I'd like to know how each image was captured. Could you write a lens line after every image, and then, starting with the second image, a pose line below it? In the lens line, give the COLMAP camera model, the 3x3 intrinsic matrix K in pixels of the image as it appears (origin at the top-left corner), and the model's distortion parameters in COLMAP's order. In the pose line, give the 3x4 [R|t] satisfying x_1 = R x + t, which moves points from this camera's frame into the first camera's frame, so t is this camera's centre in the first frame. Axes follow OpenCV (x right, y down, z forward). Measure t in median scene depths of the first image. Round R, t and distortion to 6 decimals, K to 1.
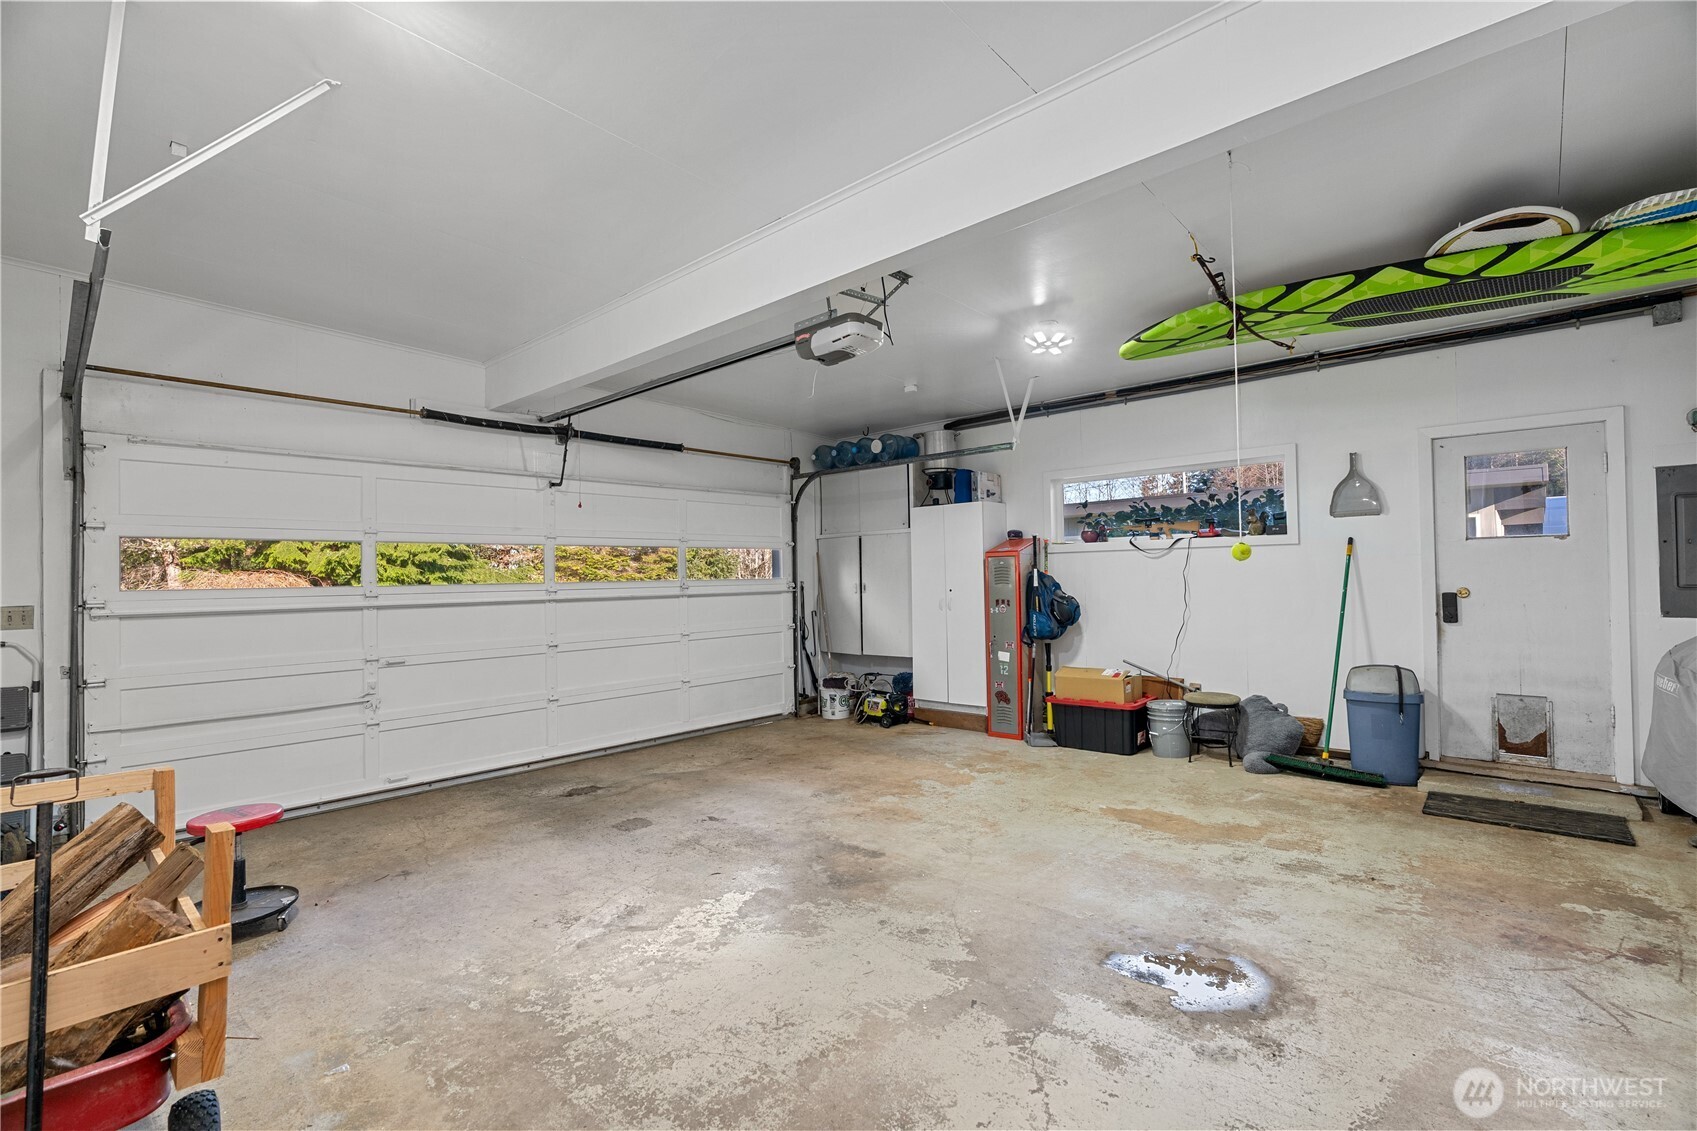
lens RADIAL K [[761.9, 0, 849.9], [0, 761.9, 568.1], [0, 0, 1]] dist [-0.009416, 0.003131]
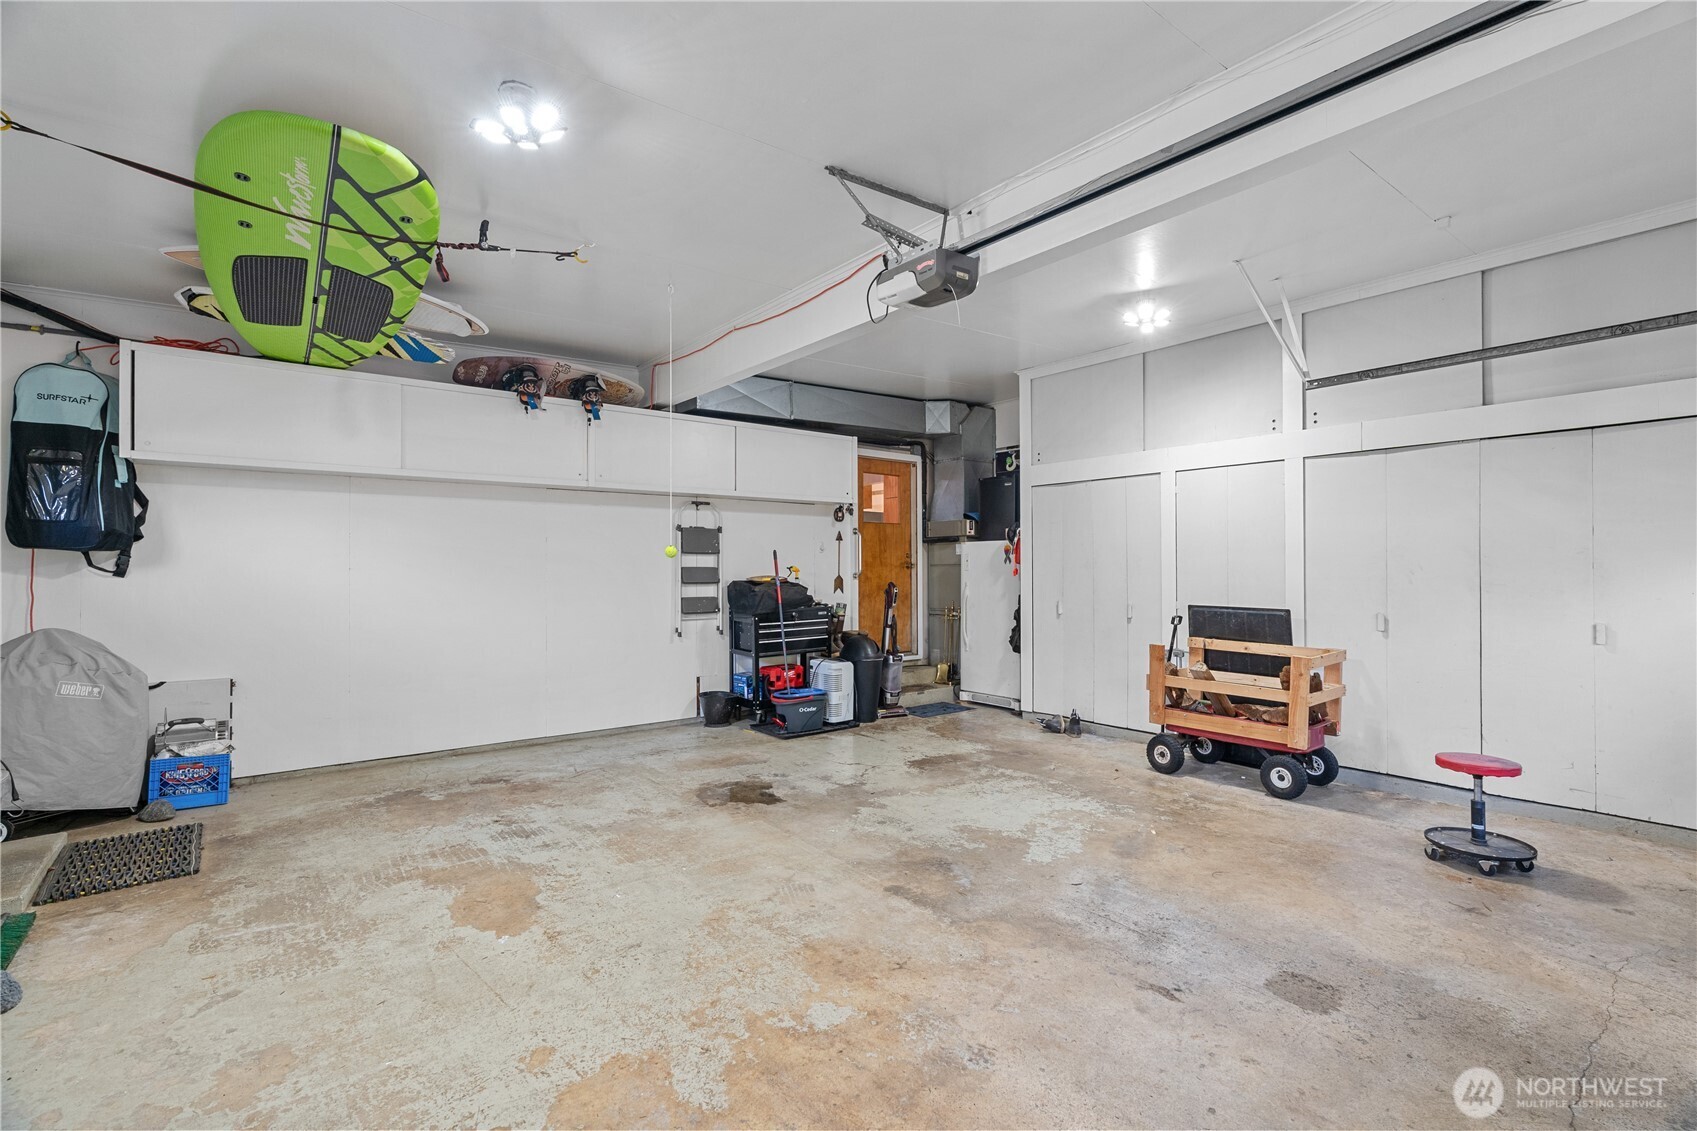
lens RADIAL K [[761.9, 0, 841.7], [0, 761.9, 564.3], [0, 0, 1]] dist [-0.009416, 0.003131]
pose [[-0.985611, 0.021299, 0.167680, -0.055647], [0.017944, 0.999608, -0.021498, 0.031008], [-0.168072, -0.018180, -0.985607, 1.817290]]
